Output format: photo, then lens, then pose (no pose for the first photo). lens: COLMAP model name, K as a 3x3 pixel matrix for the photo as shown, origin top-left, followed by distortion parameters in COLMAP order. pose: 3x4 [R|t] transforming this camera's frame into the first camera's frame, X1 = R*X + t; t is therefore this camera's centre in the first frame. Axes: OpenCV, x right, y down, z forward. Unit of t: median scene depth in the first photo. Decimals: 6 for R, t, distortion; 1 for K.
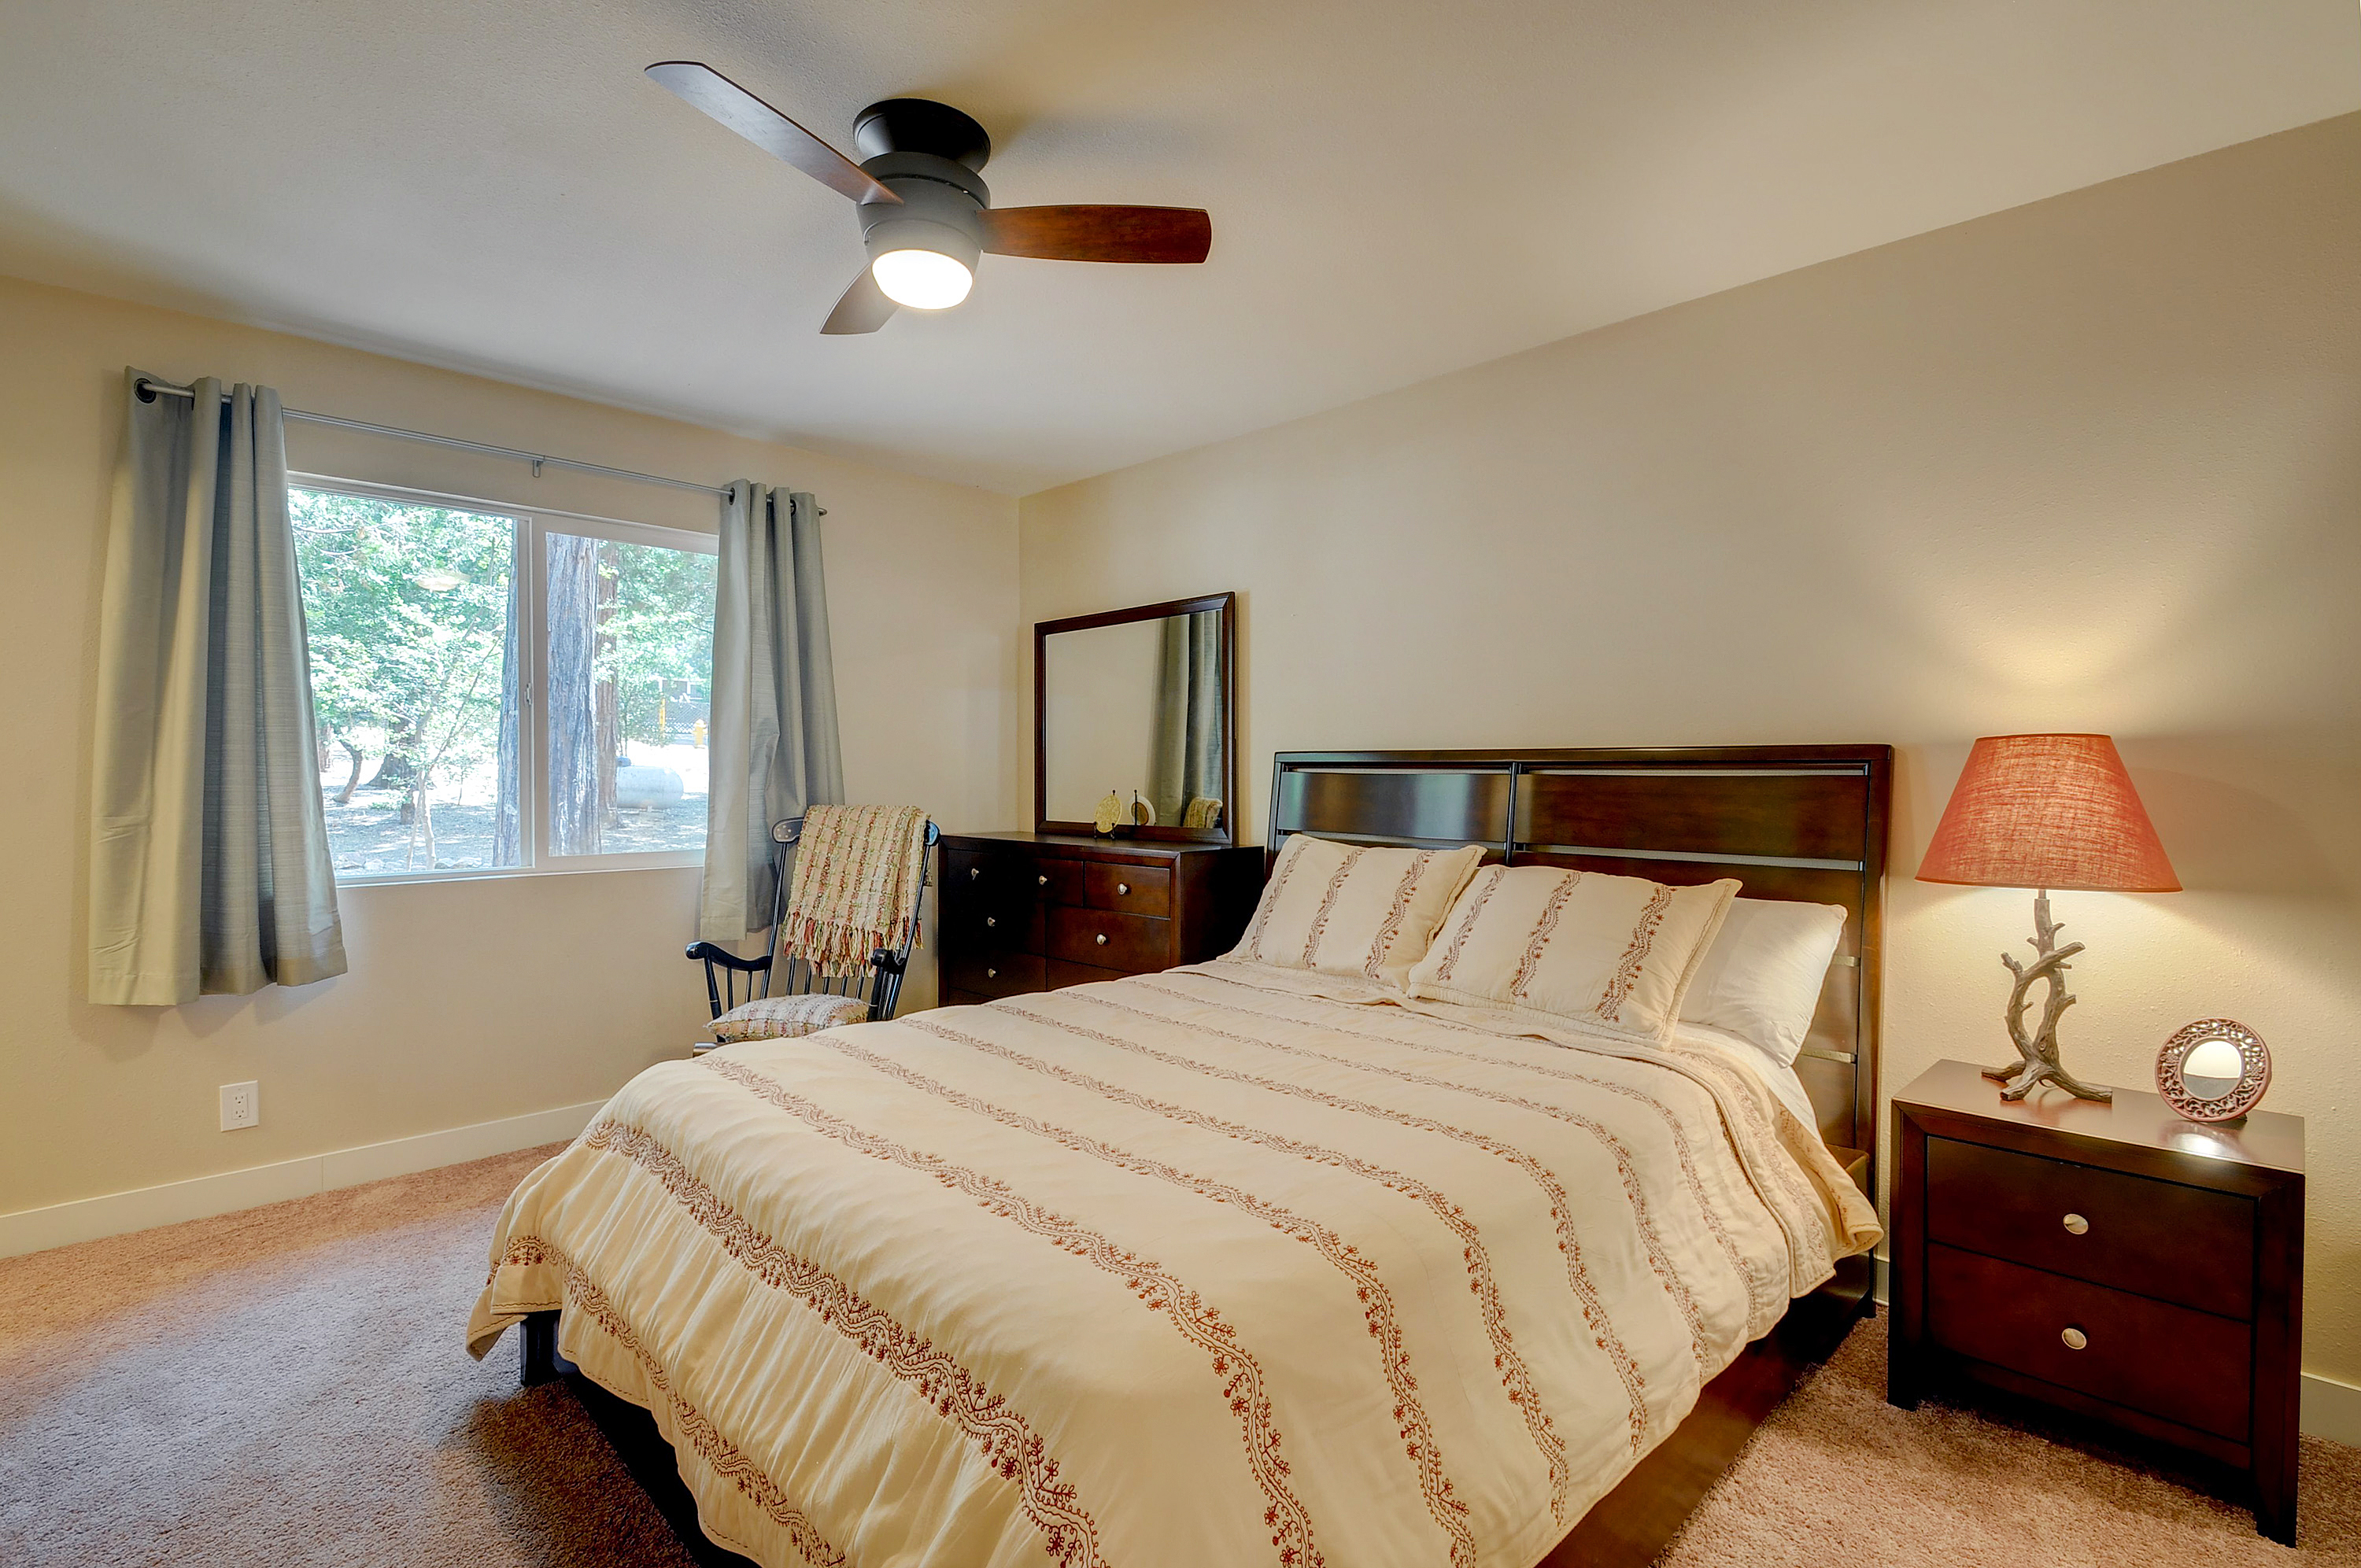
lens RADIAL K [[1097.6, 0, 1180.5], [0, 1097.6, 784.0], [0, 0, 1]] dist [-0.000953, -0.000263]
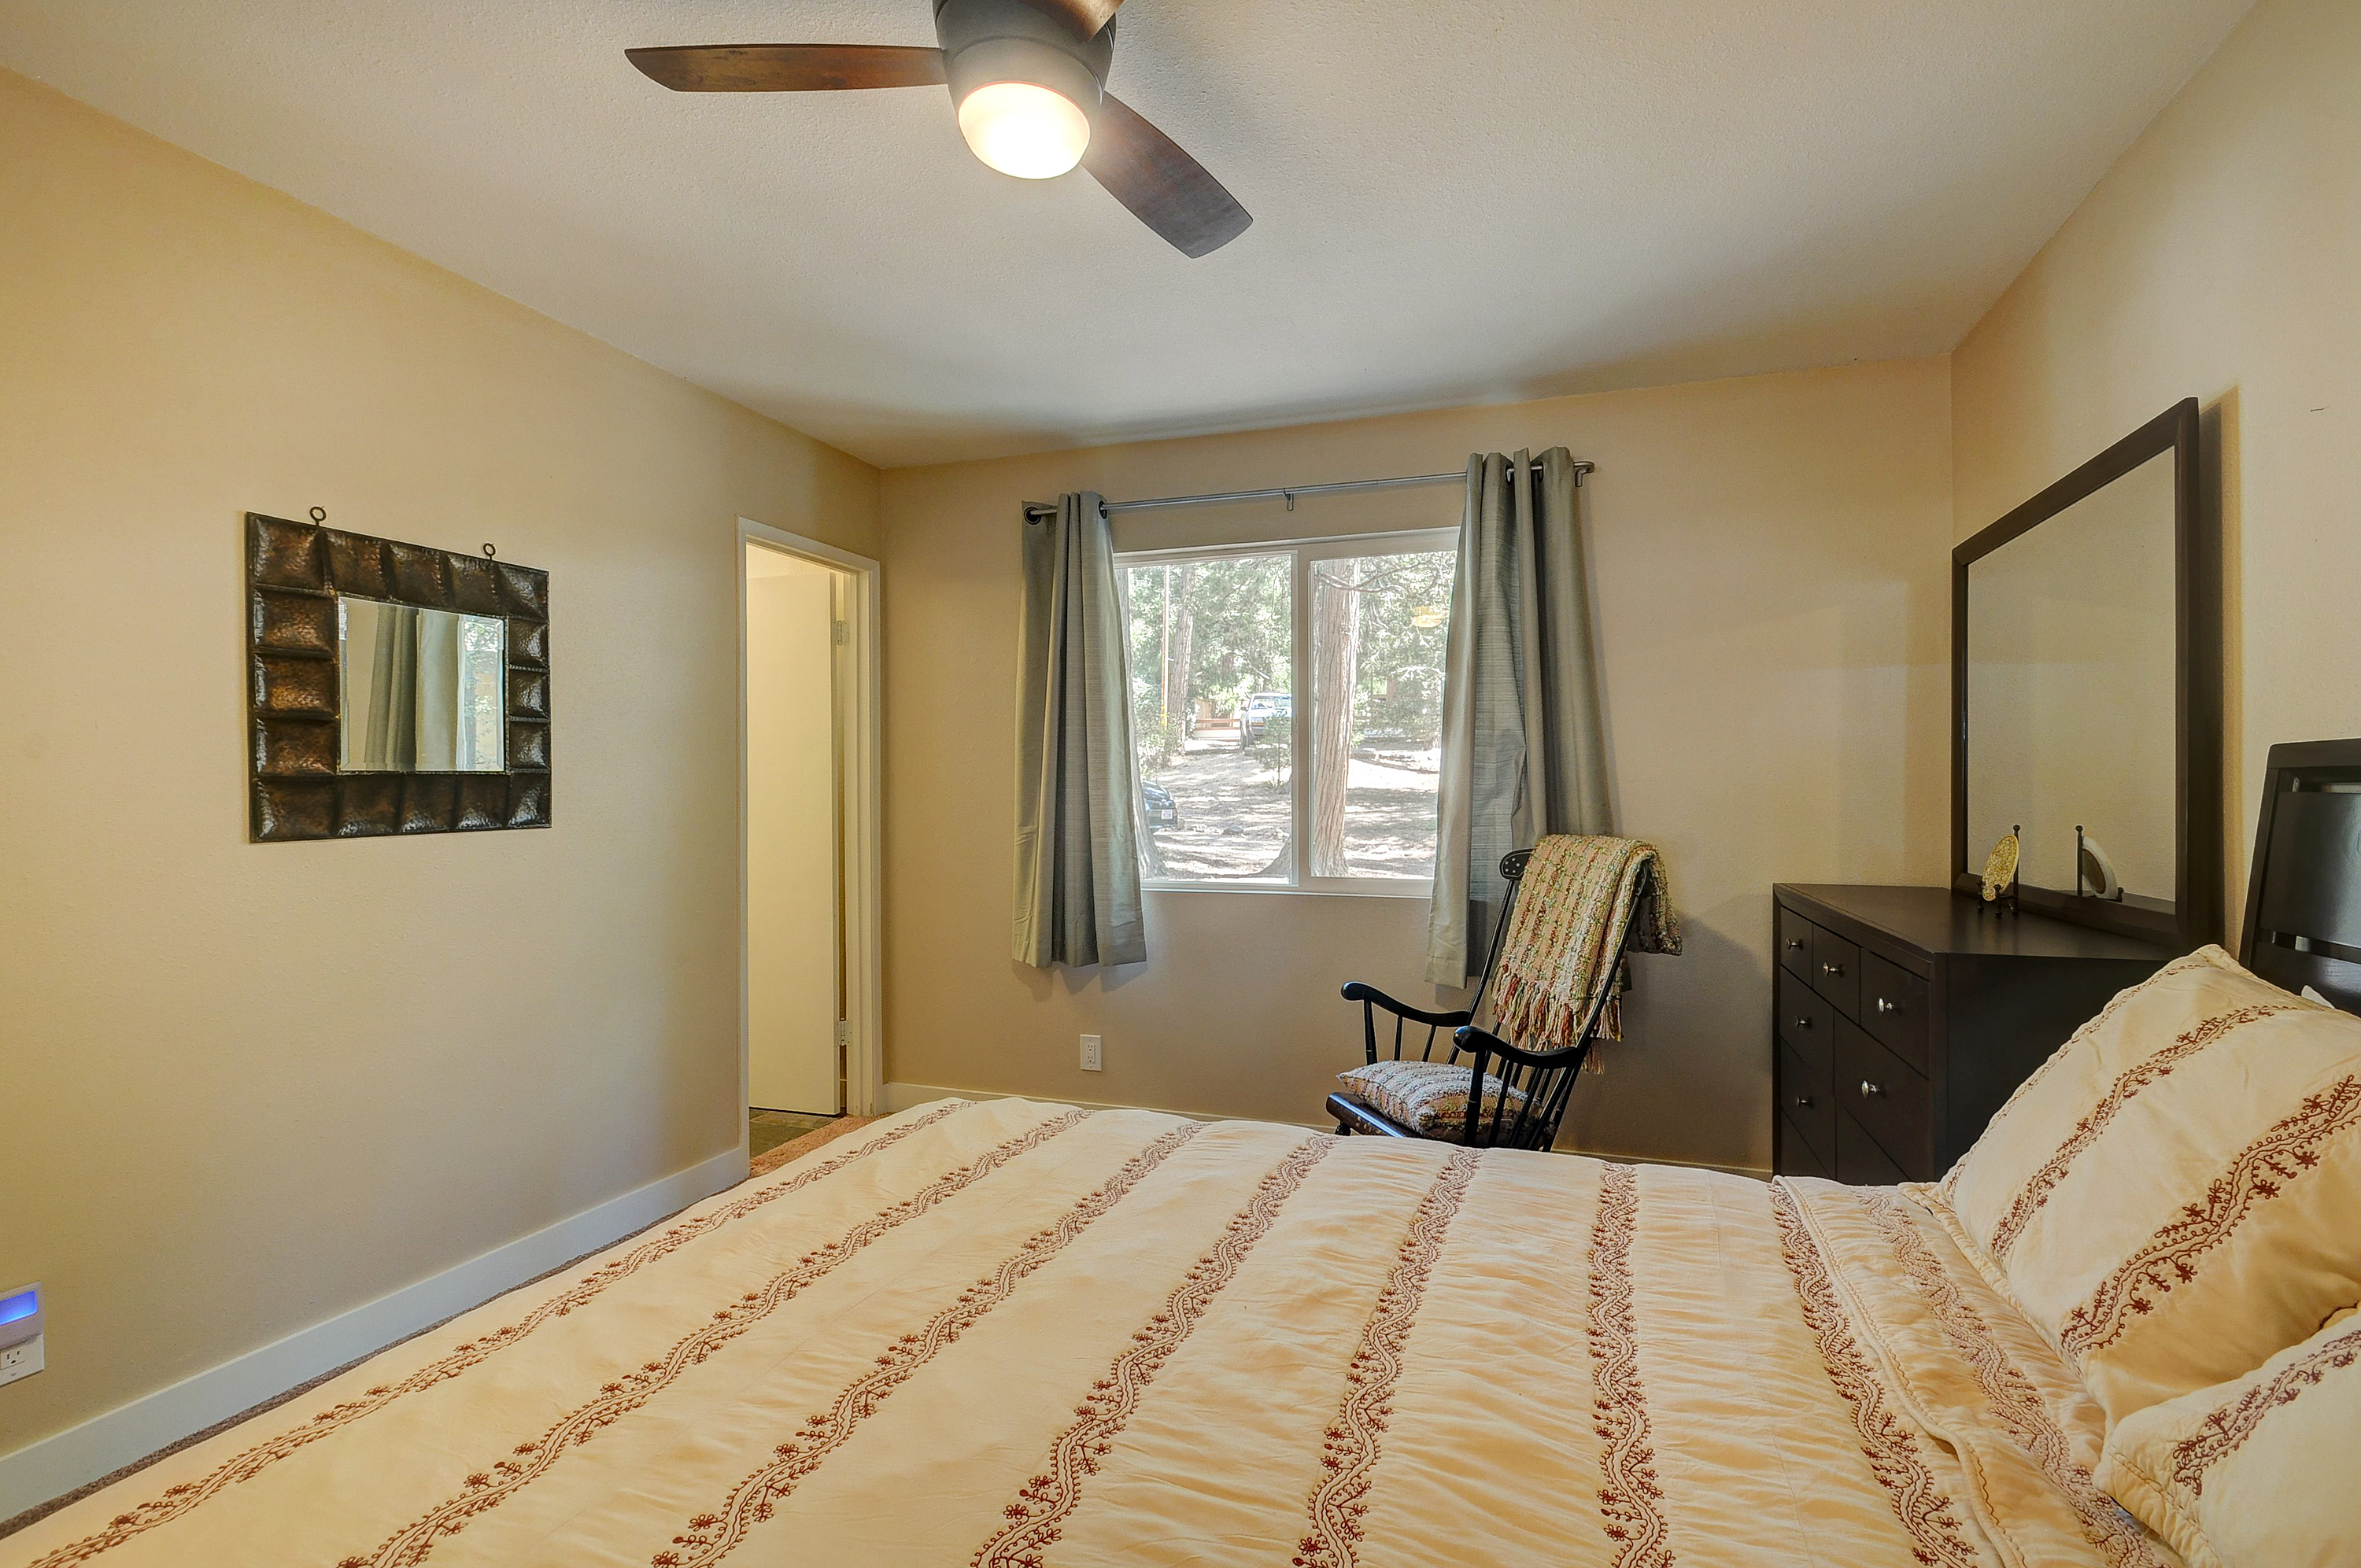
lens RADIAL K [[1068.5, 0, 1191.2], [0, 1068.5, 799.2], [0, 0, 1]] dist [0.029190, -0.017984]
pose [[0.449139, 0.002582, -0.893458, 0.258988], [-0.007074, 0.999975, -0.000667, -0.004790], [0.893434, 0.006620, 0.449146, 0.426914]]
